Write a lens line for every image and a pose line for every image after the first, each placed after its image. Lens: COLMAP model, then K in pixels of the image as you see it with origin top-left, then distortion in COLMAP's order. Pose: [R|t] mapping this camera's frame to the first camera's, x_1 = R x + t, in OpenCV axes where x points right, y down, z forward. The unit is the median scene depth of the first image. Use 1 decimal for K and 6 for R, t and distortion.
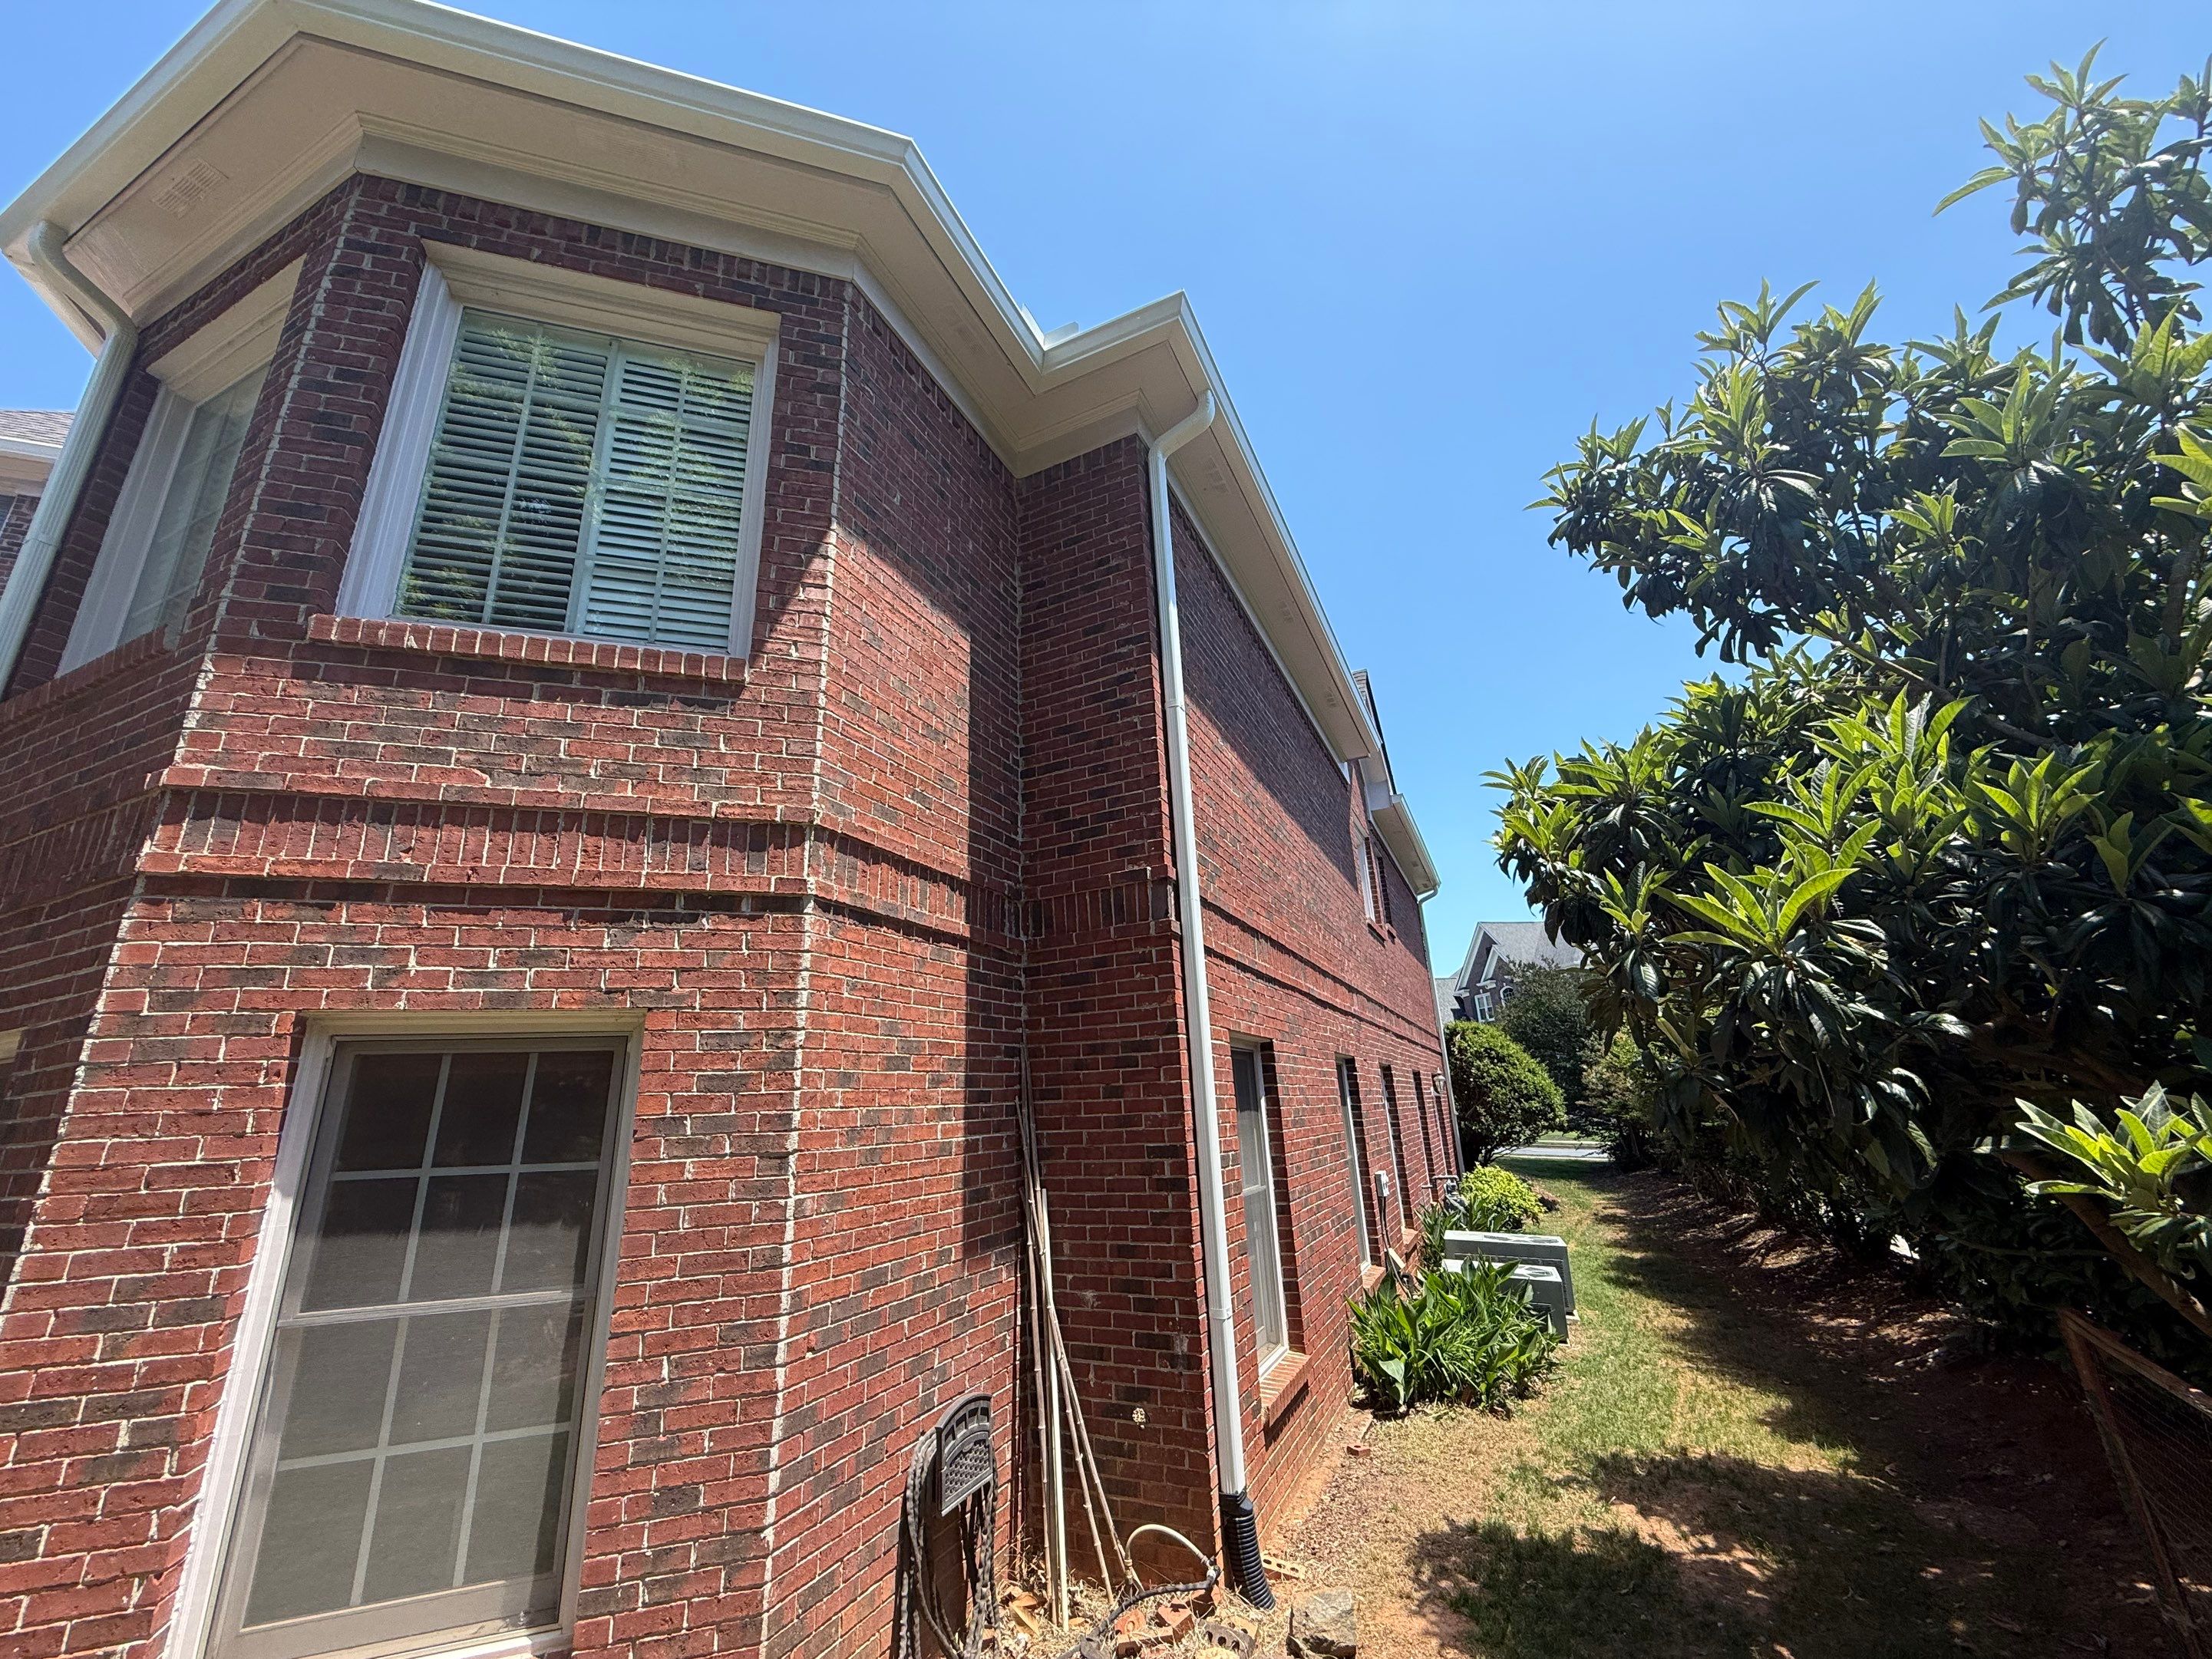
lens RADIAL K [[889.5, 0, 1100.0], [0, 889.5, 829.5], [0, 0, 1]] dist [-0.001538, 0.000057]
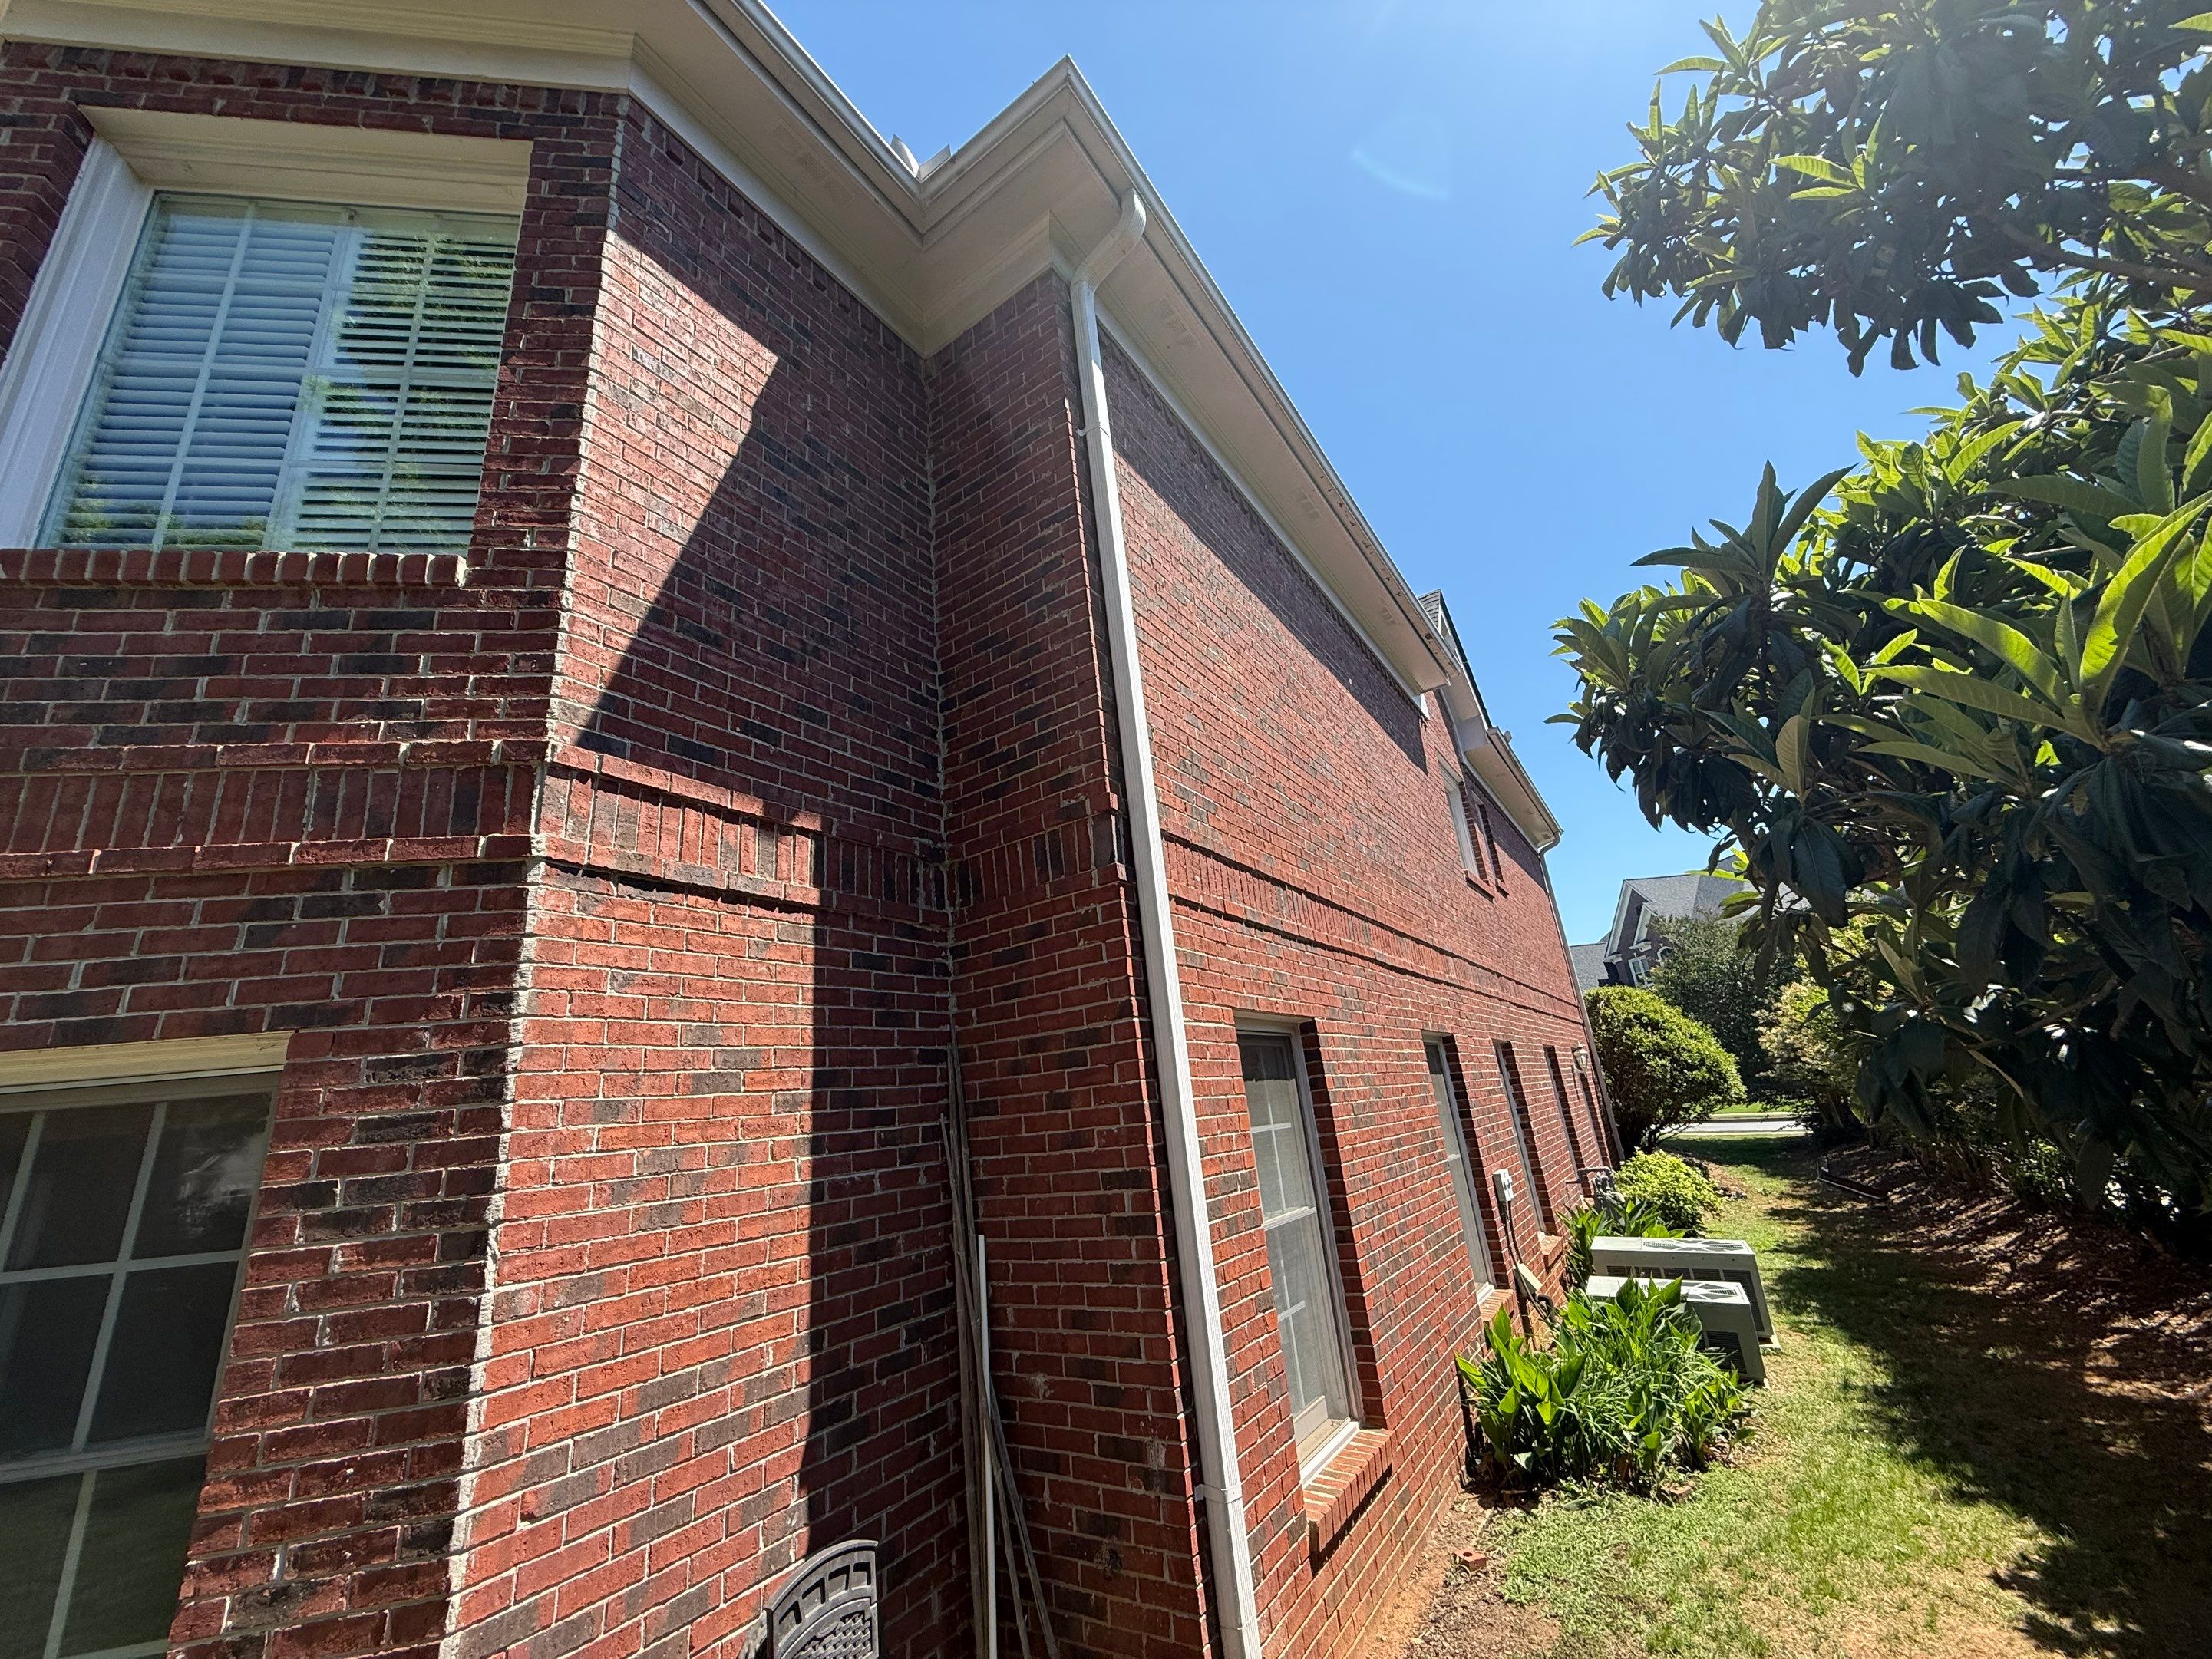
lens RADIAL K [[887.4, 0, 1106.0], [0, 887.4, 829.5], [0, 0, 1]] dist [-0.001922, -0.000301]
pose [[0.987231, -0.099698, -0.124241, 0.157475], [0.099299, 0.995013, -0.009413, 0.074820], [0.124559, -0.003044, 0.992207, 0.251672]]
